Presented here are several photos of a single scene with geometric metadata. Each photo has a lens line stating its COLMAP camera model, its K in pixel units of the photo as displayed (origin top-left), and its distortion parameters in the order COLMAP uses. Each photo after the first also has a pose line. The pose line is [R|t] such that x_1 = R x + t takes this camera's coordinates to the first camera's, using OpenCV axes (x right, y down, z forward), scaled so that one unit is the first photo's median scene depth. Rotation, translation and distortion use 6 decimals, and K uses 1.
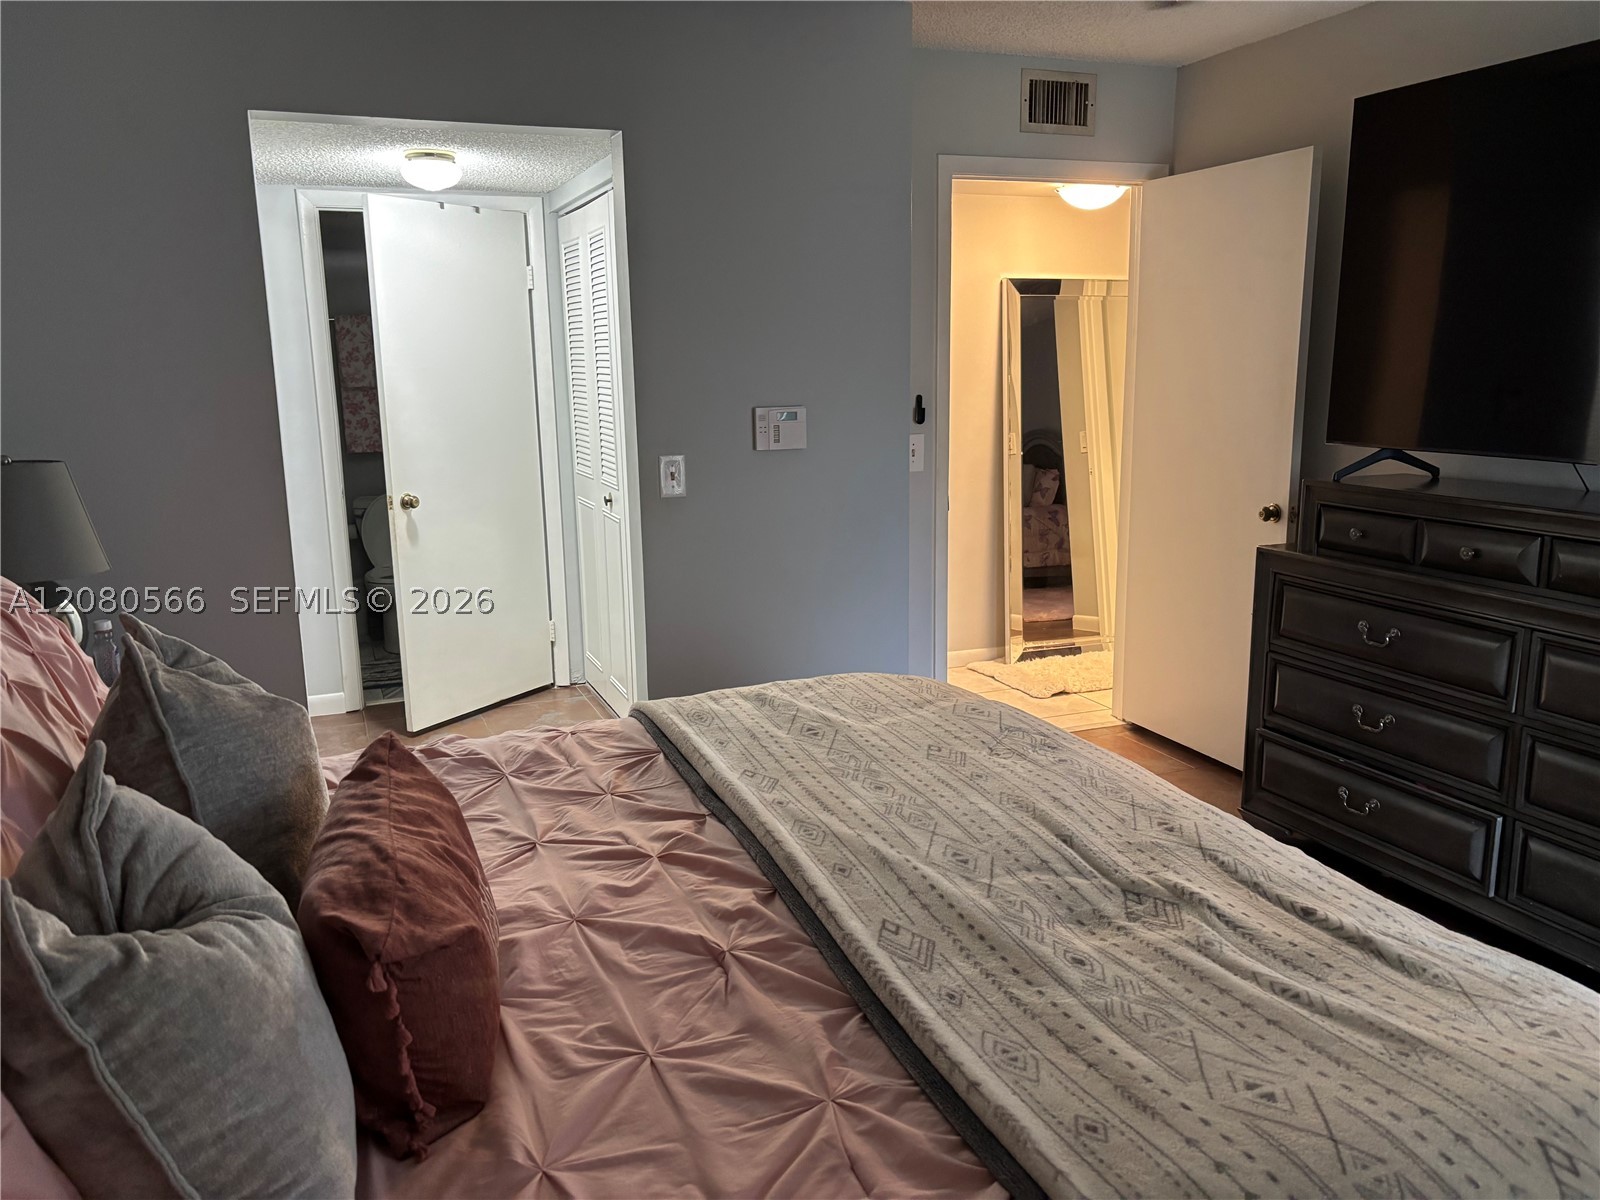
lens RADIAL K [[1174.2, 0, 800.0], [0, 1174.2, 600.0], [0, 0, 1]] dist [0.062973, -0.184274]
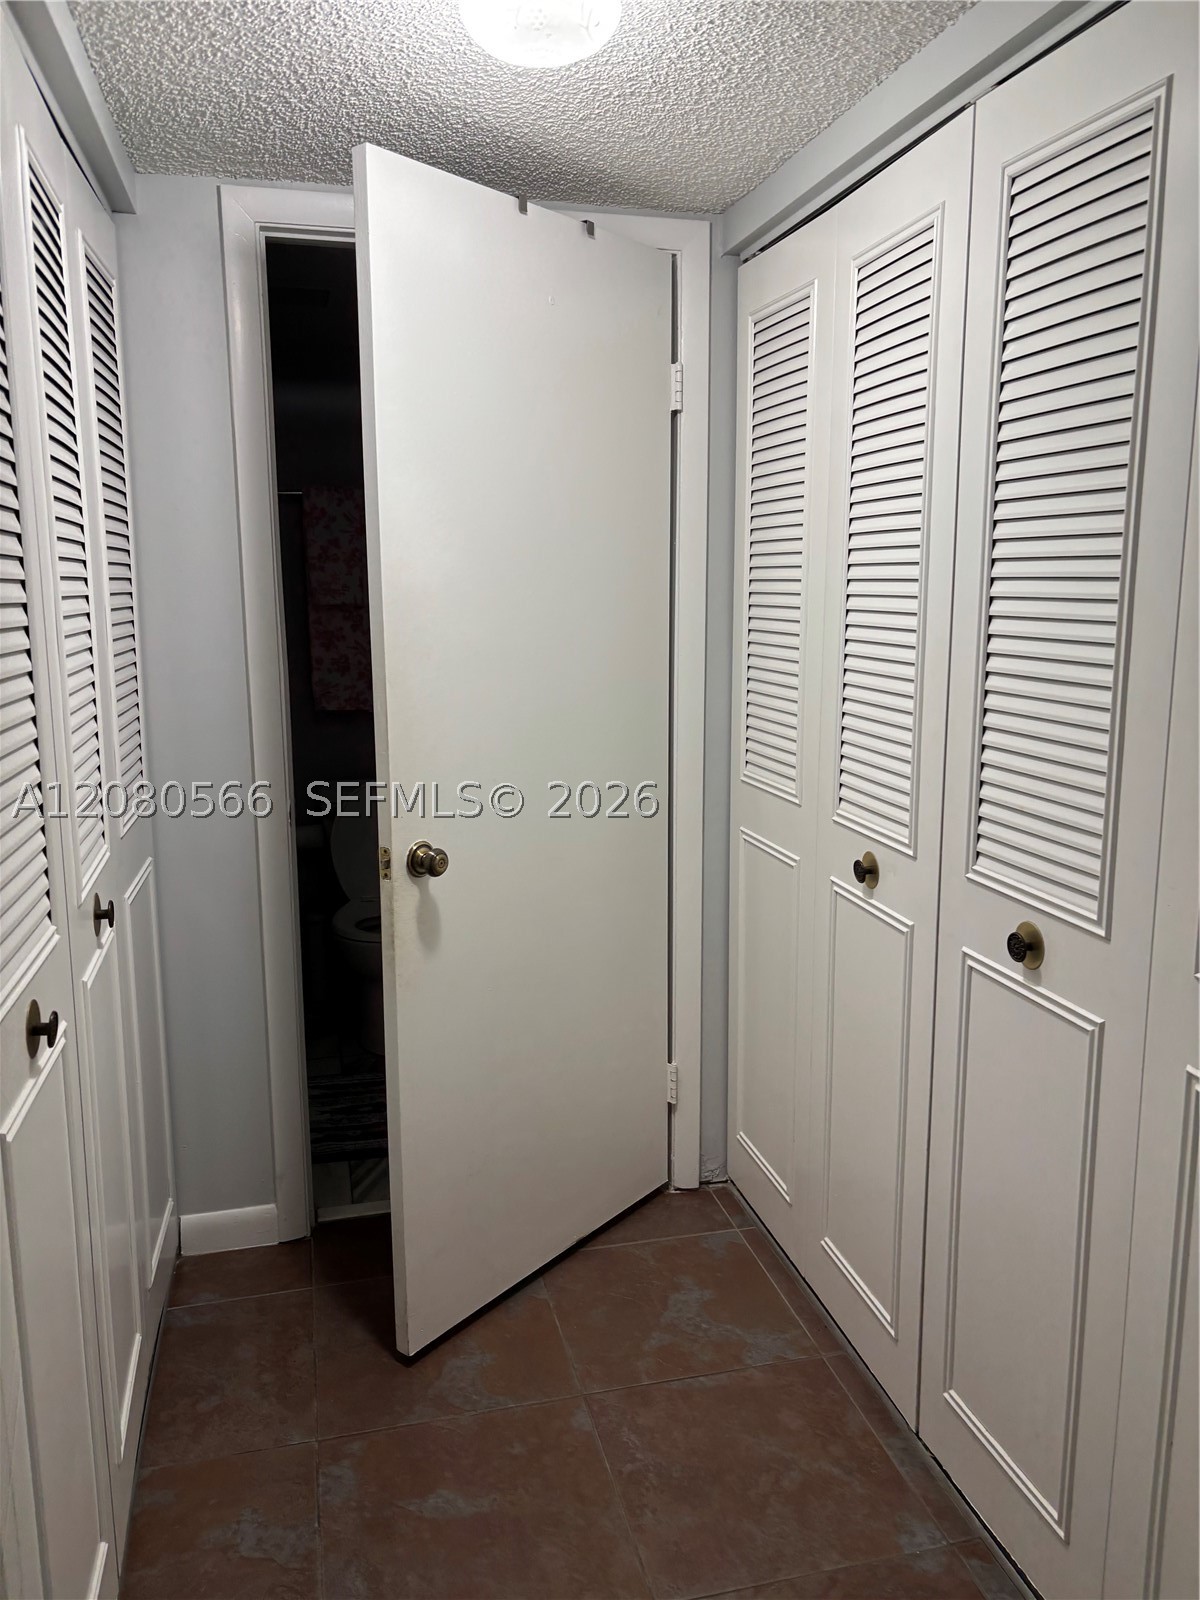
lens RADIAL K [[1217.2, 0, 604.9], [0, 1217.2, 803.3], [0, 0, 1]] dist [0.058485, -0.079538]
pose [[0.989342, 0.038541, -0.140416, -0.179062], [-0.041712, 0.998935, -0.019706, -0.088304], [0.139507, 0.025353, 0.989896, 0.493385]]
